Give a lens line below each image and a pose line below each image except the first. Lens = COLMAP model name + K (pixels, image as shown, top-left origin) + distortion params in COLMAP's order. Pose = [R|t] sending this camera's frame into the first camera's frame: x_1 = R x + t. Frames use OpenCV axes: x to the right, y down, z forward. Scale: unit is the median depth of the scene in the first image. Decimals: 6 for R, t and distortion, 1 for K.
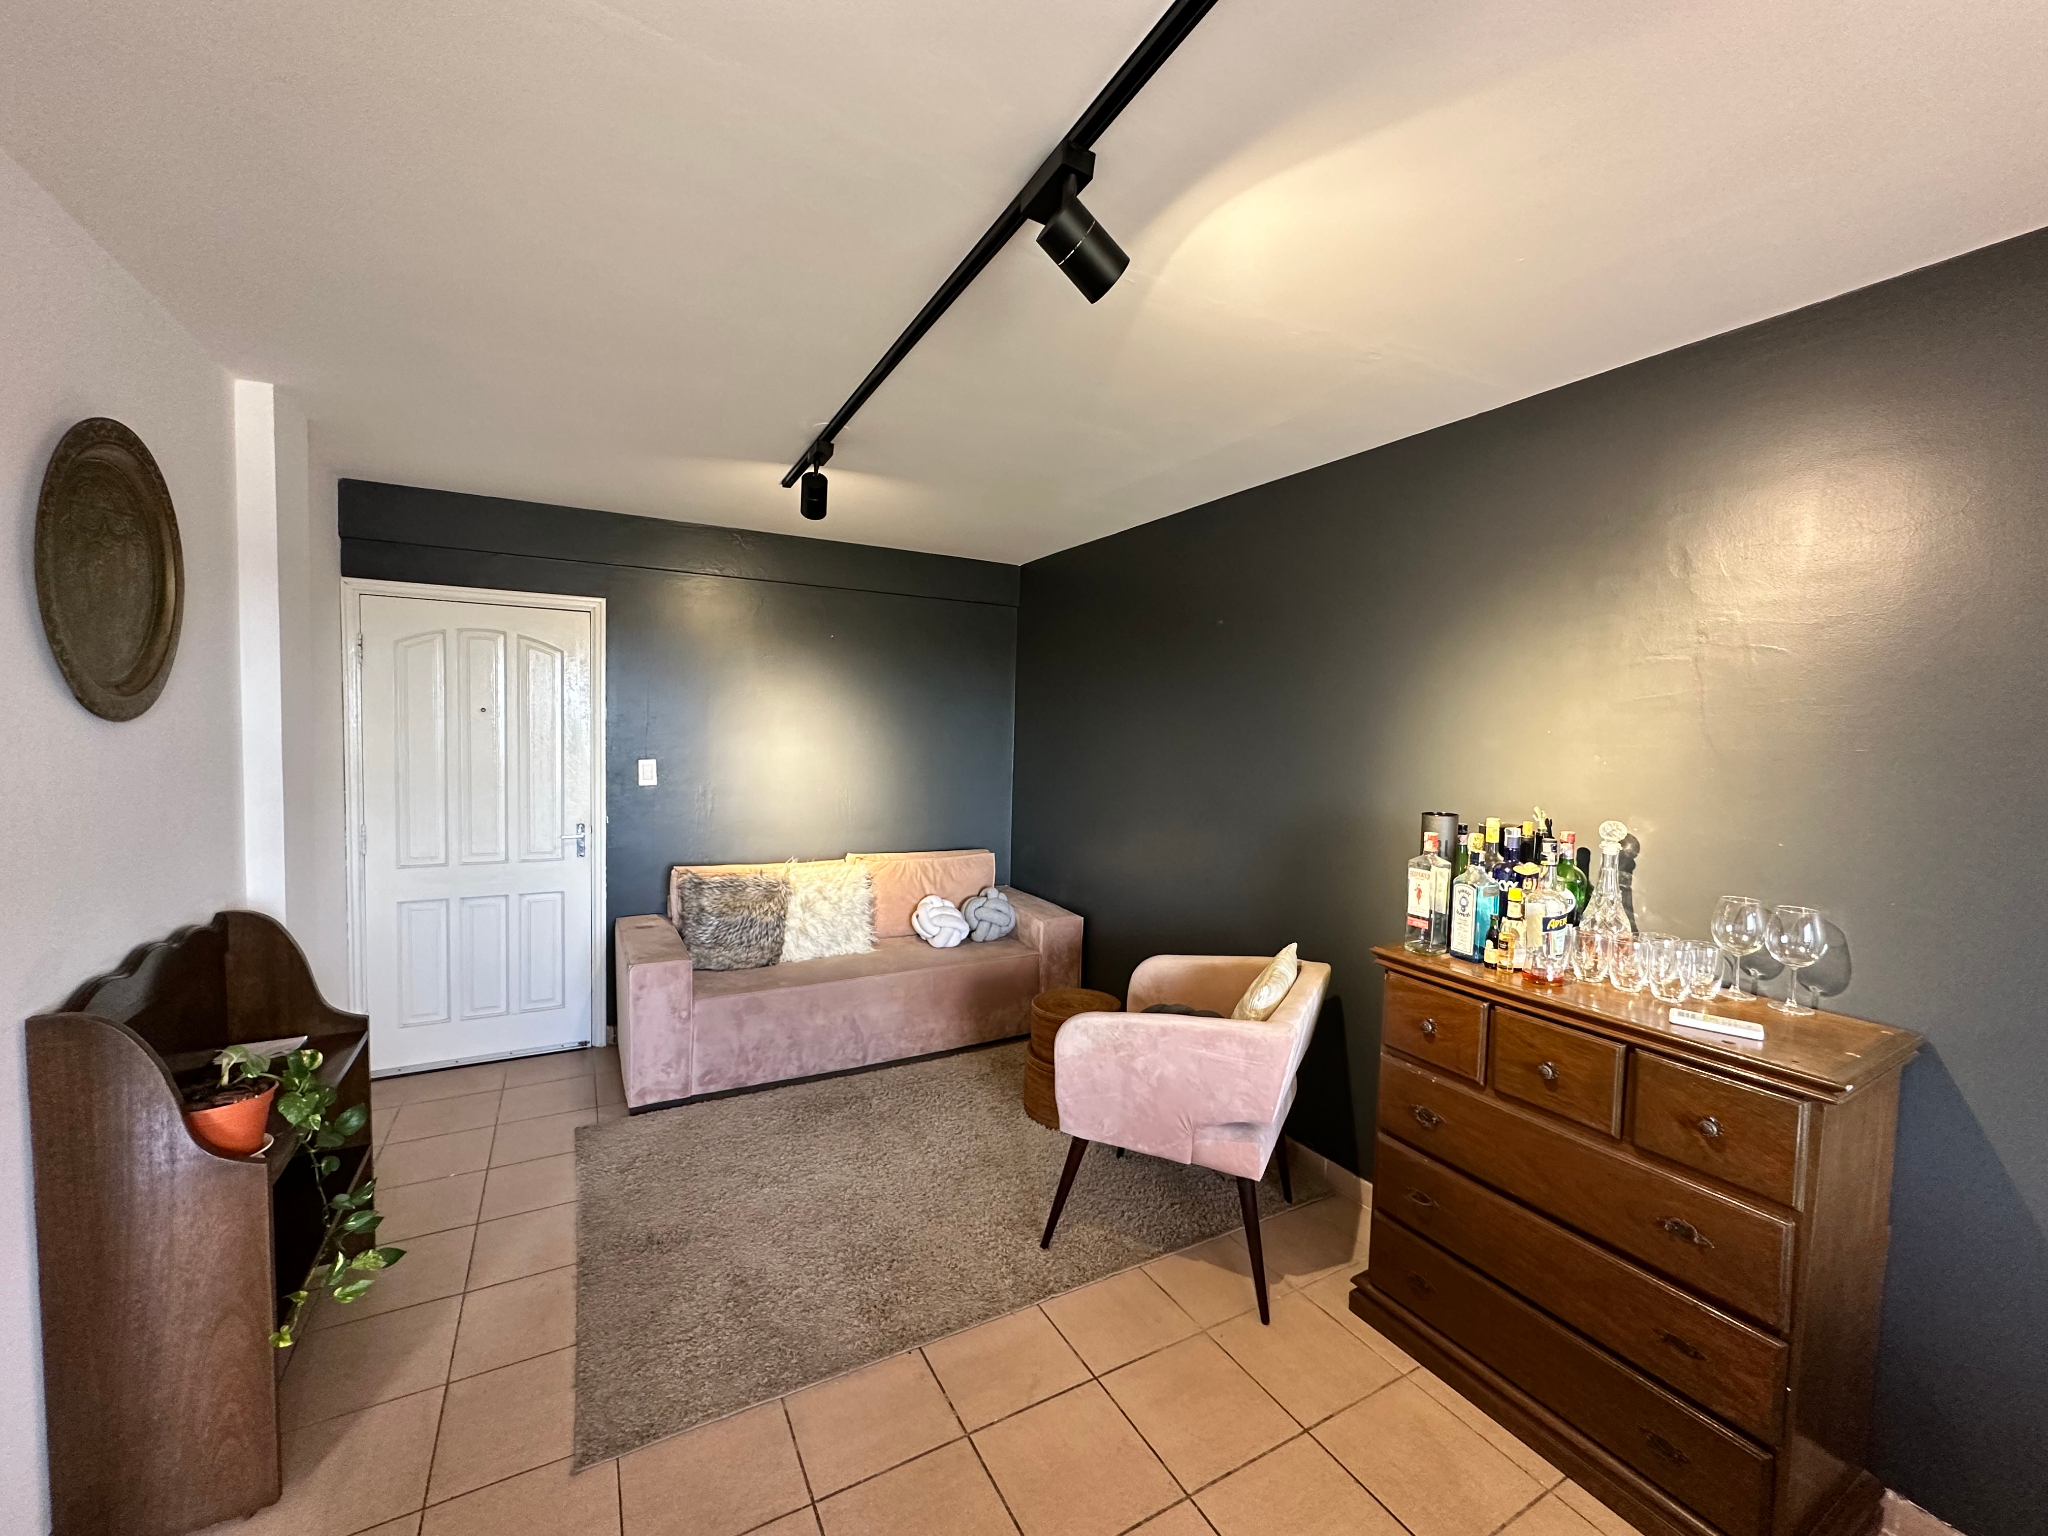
lens RADIAL K [[818.0, 0, 1024.0], [0, 818.0, 768.0], [0, 0, 1]] dist [-0.002075, -0.000141]
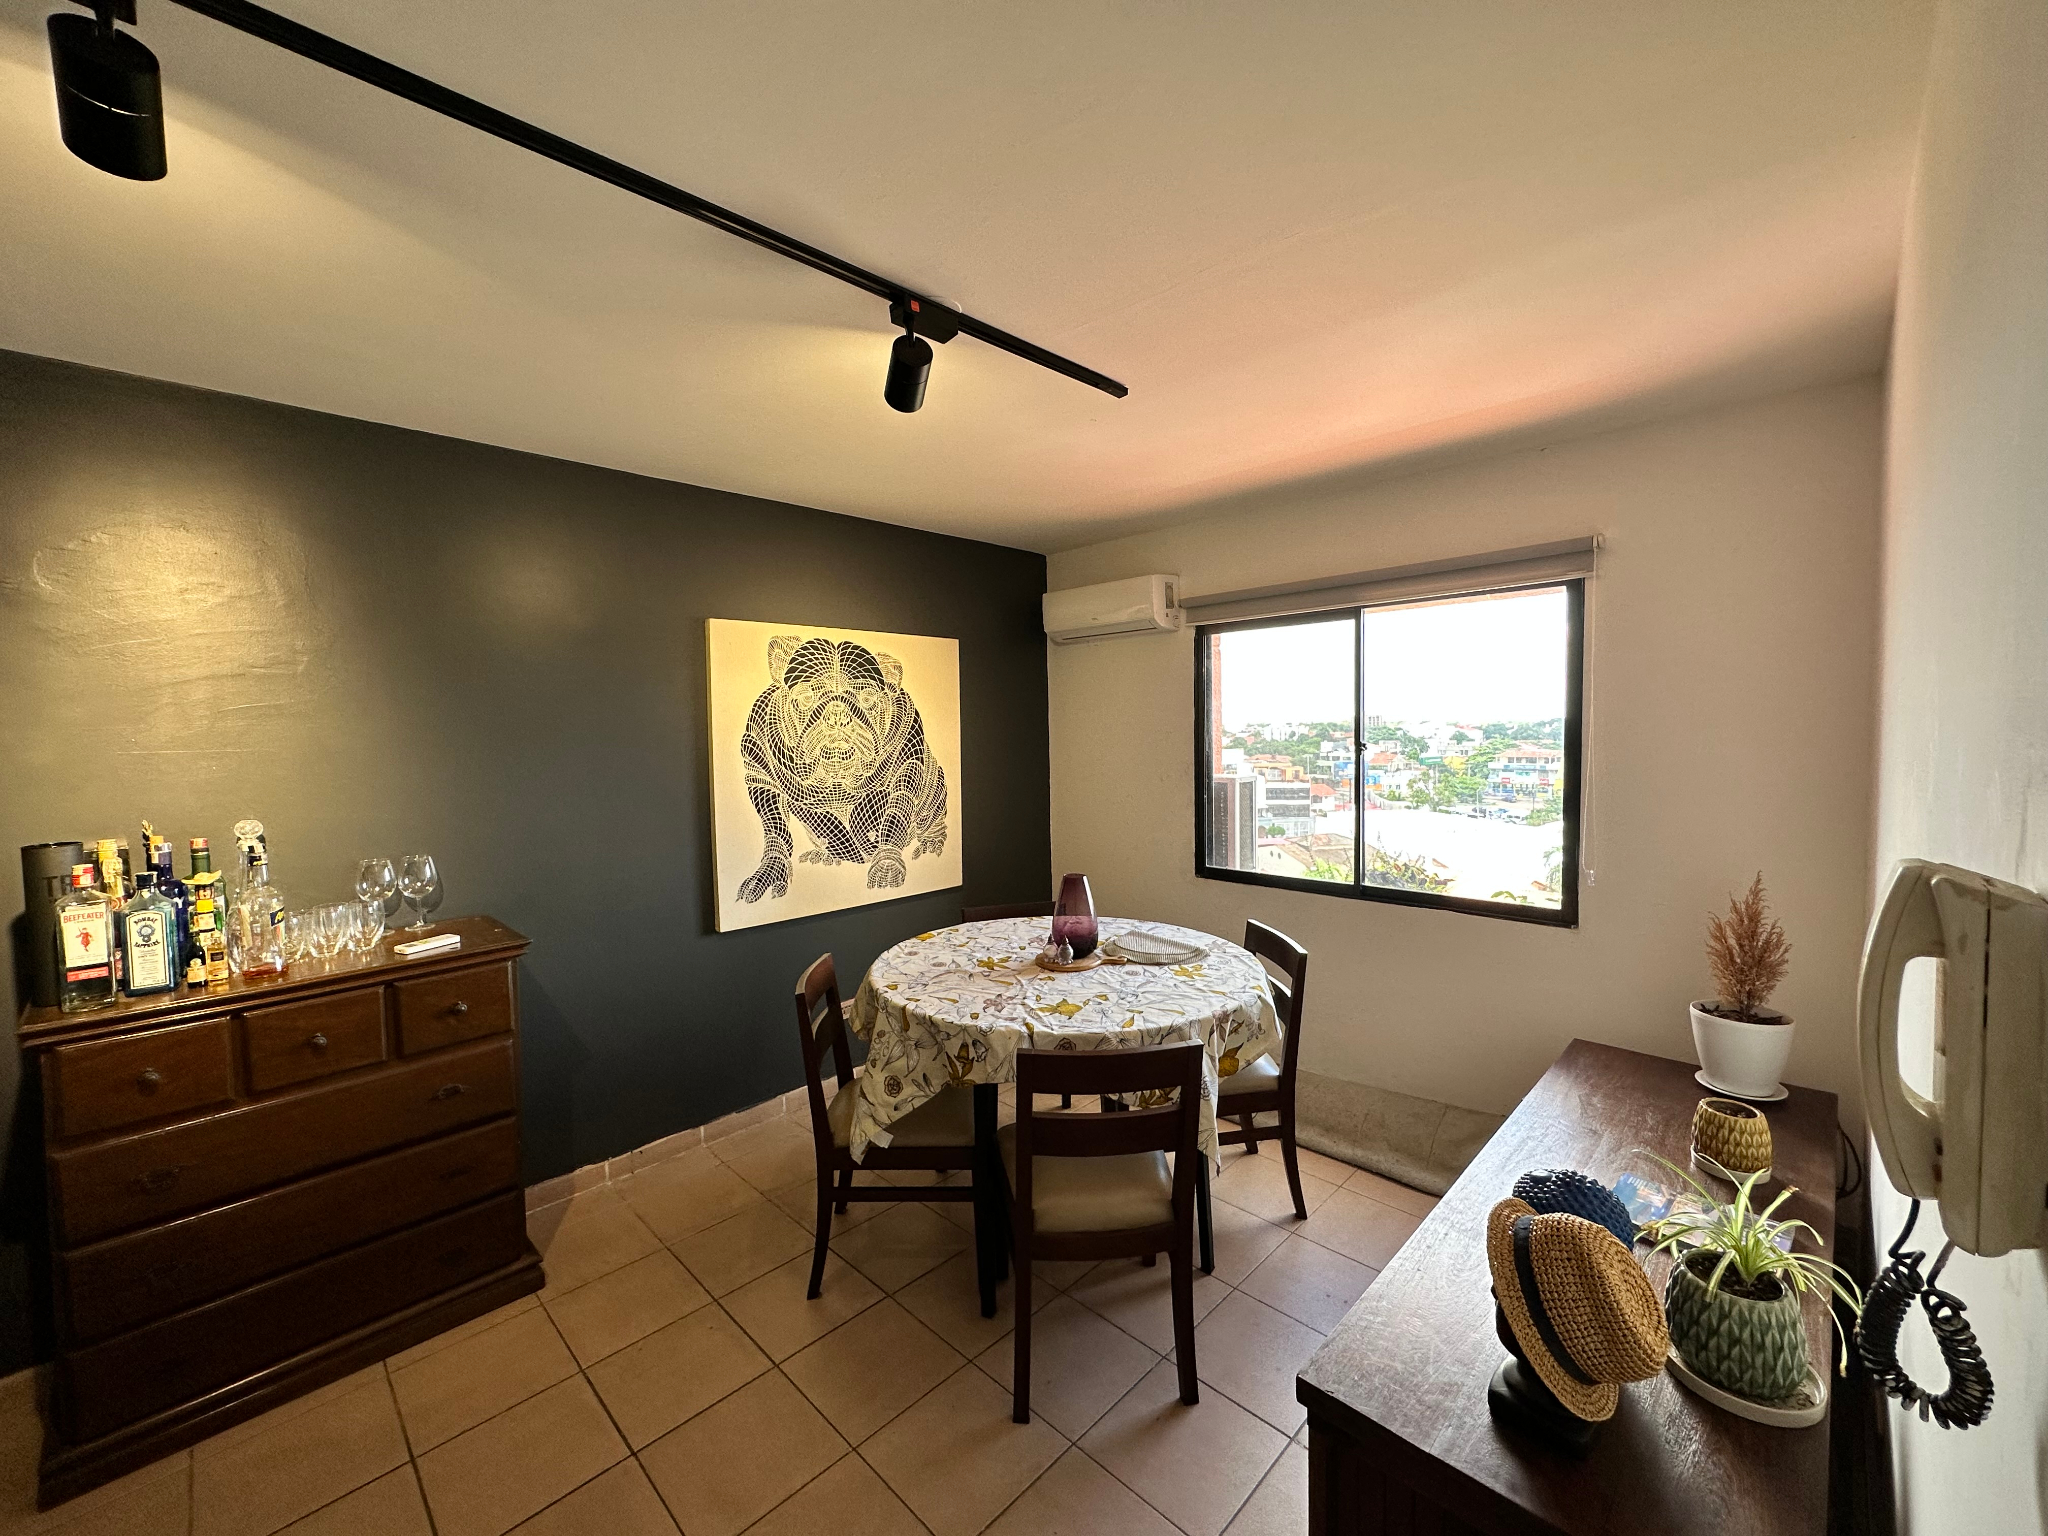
lens RADIAL K [[818.0, 0, 1024.0], [0, 818.0, 768.0], [0, 0, 1]] dist [-0.002075, -0.000141]
pose [[-0.282883, -0.070059, 0.956592, -0.678522], [0.061796, 0.993926, 0.091067, -0.042771], [-0.957162, 0.084875, -0.276835, 0.358163]]
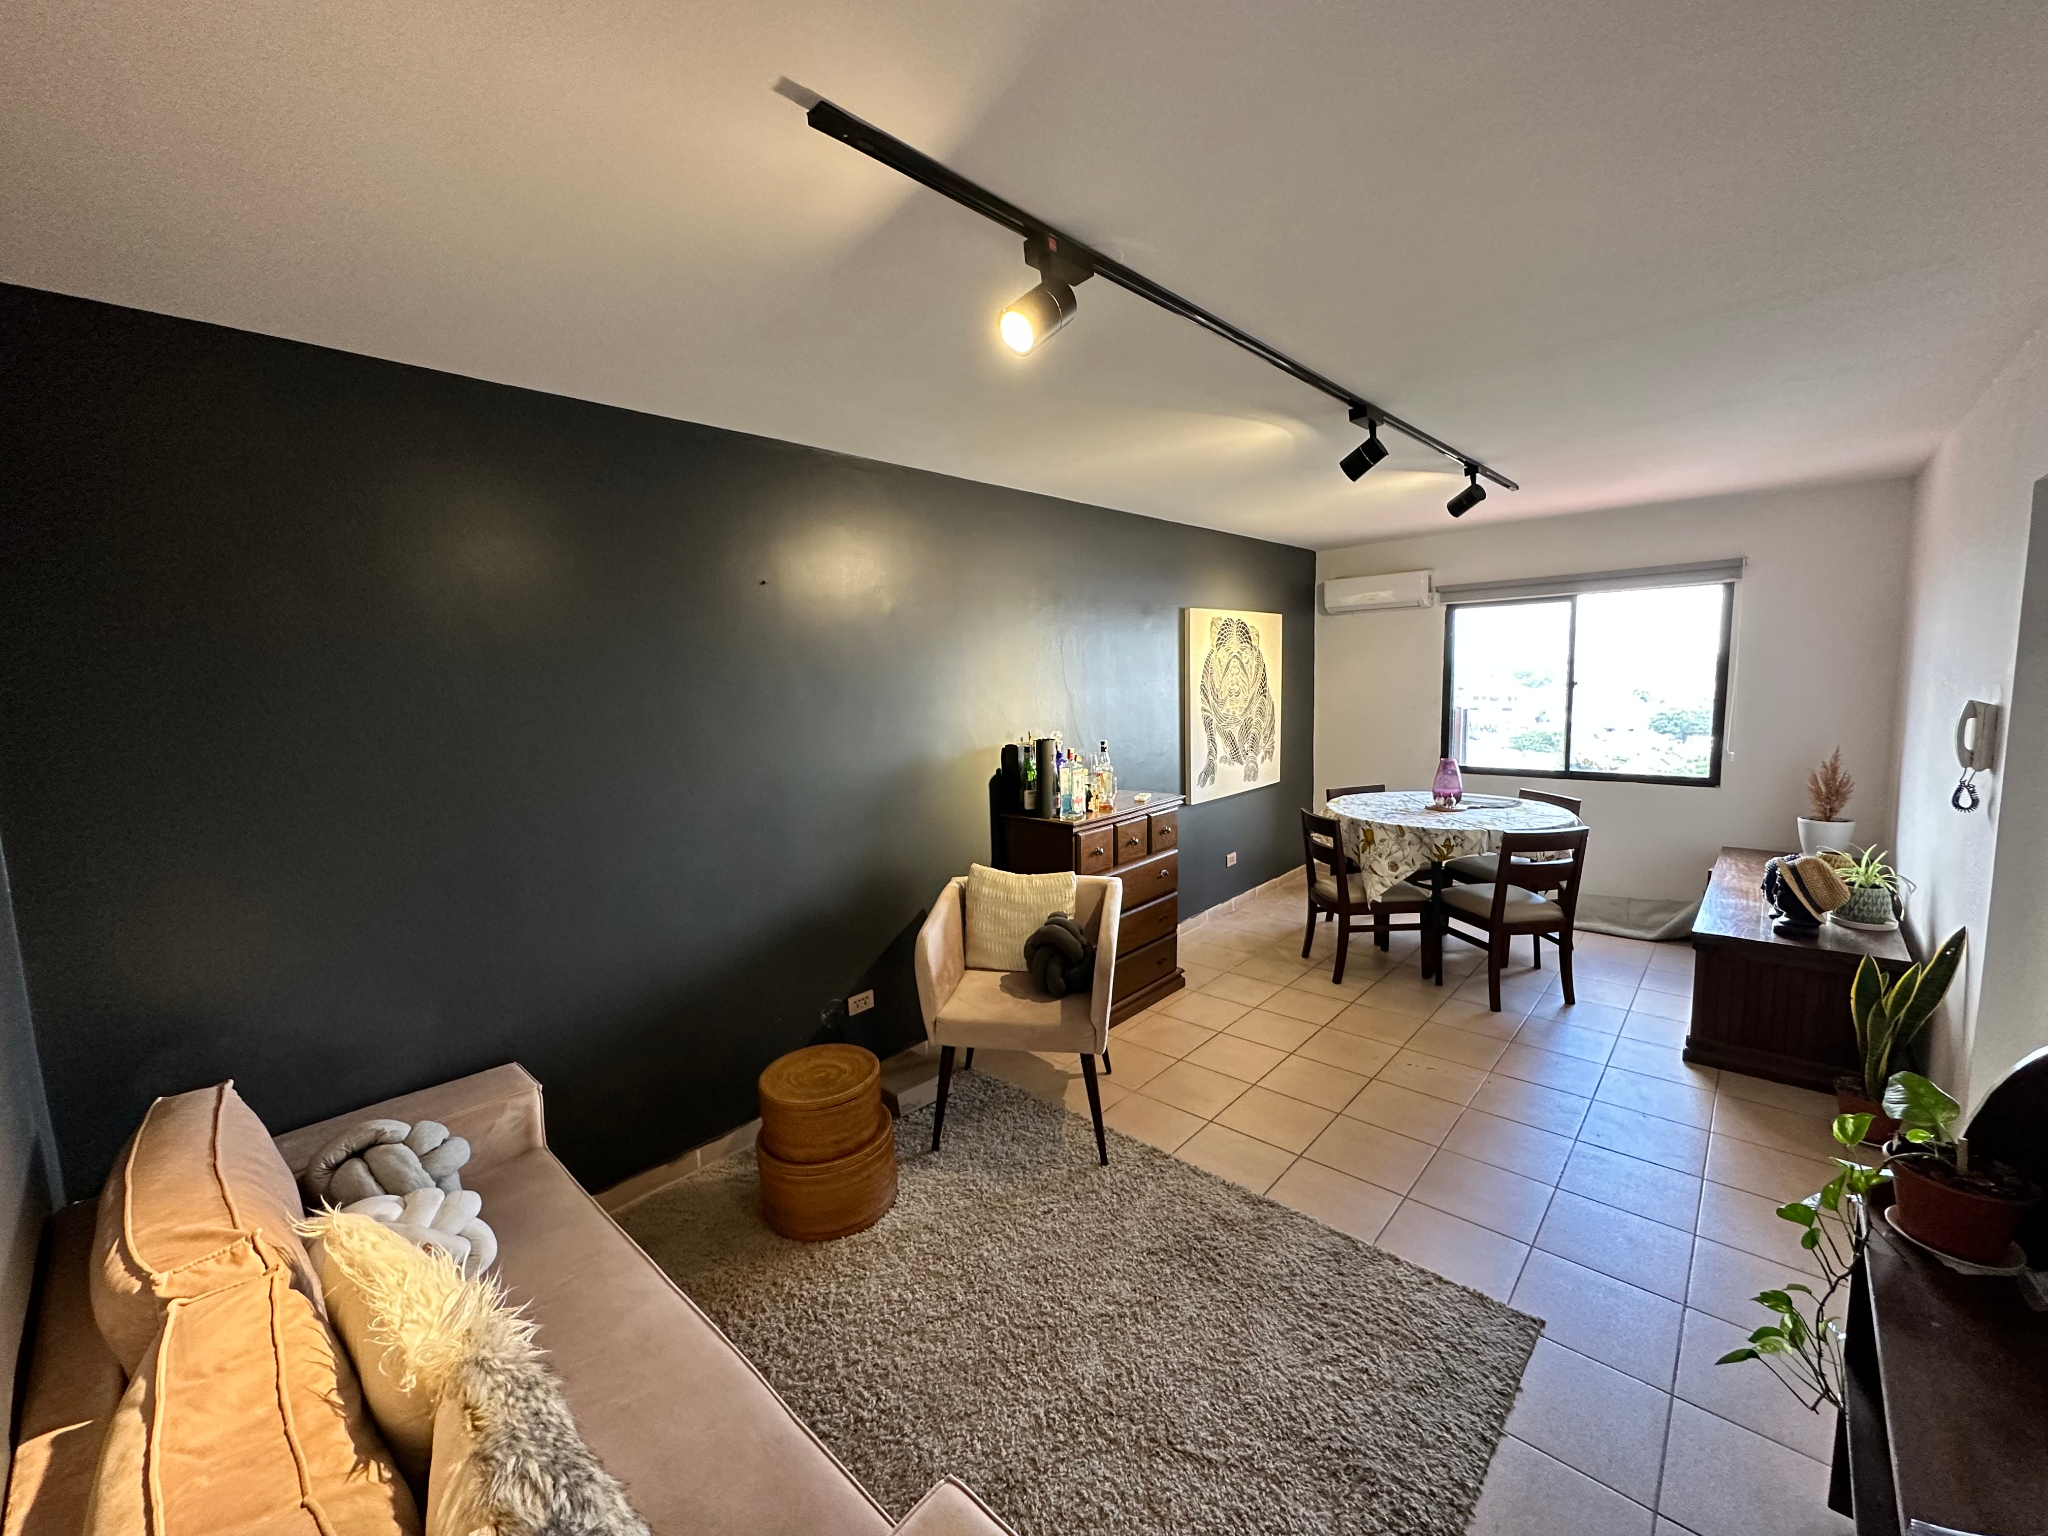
lens RADIAL K [[818.0, 0, 1024.0], [0, 818.0, 768.0], [0, 0, 1]] dist [-0.002075, -0.000141]
pose [[-0.318964, -0.125287, 0.939449, -1.295692], [0.075883, 0.984666, 0.157082, -0.186781], [-0.944724, 0.121392, -0.304566, 1.935639]]
